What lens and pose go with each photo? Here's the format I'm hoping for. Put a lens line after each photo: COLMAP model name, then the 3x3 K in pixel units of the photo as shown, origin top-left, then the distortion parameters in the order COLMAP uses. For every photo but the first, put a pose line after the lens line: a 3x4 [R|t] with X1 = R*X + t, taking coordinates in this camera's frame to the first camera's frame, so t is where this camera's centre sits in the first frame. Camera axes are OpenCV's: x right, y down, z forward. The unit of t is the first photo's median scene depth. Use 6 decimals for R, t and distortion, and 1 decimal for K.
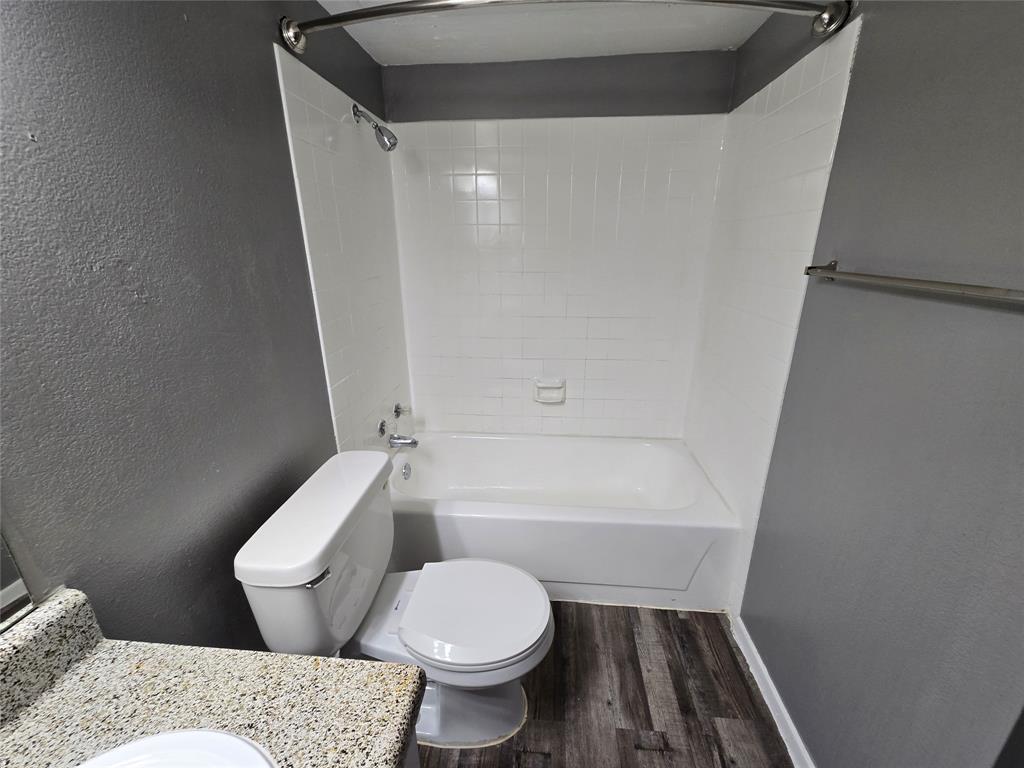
lens RADIAL K [[418.1, 0, 512.0], [0, 418.1, 381.6], [0, 0, 1]] dist [0.002294, 0.000440]
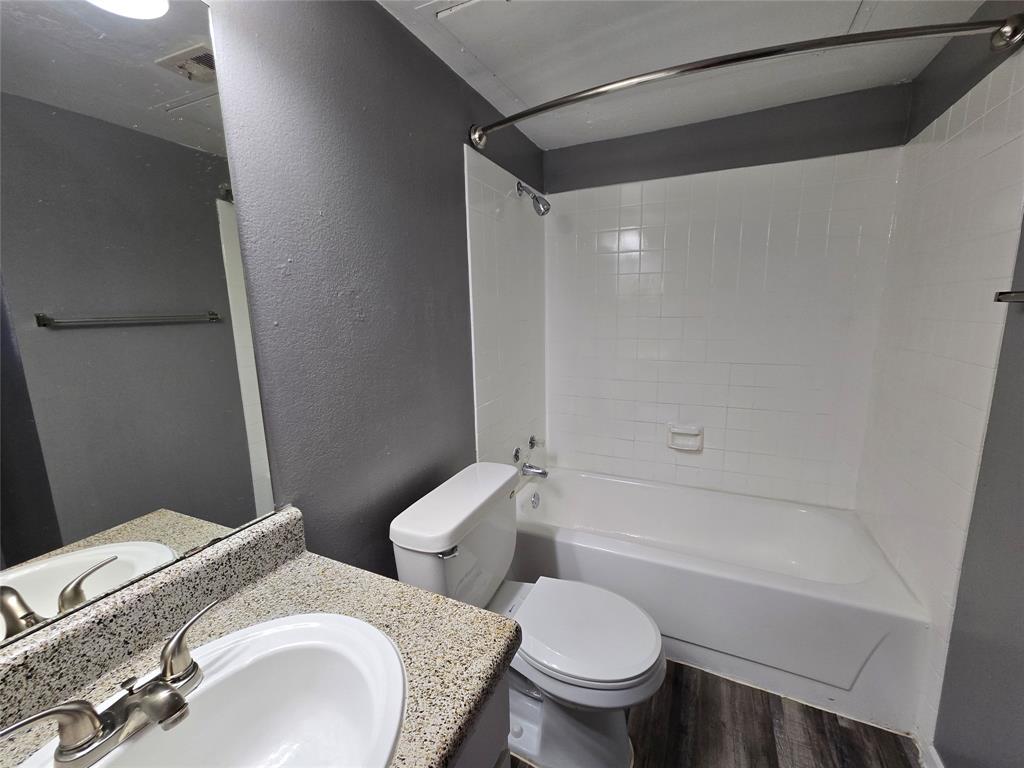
lens RADIAL K [[418.1, 0, 513.9], [0, 418.1, 382.6], [0, 0, 1]] dist [0.002294, 0.000440]
pose [[0.940848, 0.047395, -0.335499, 0.053769], [-0.093724, 0.987937, -0.123269, 0.078480], [0.325609, 0.147422, 0.933941, -0.071459]]
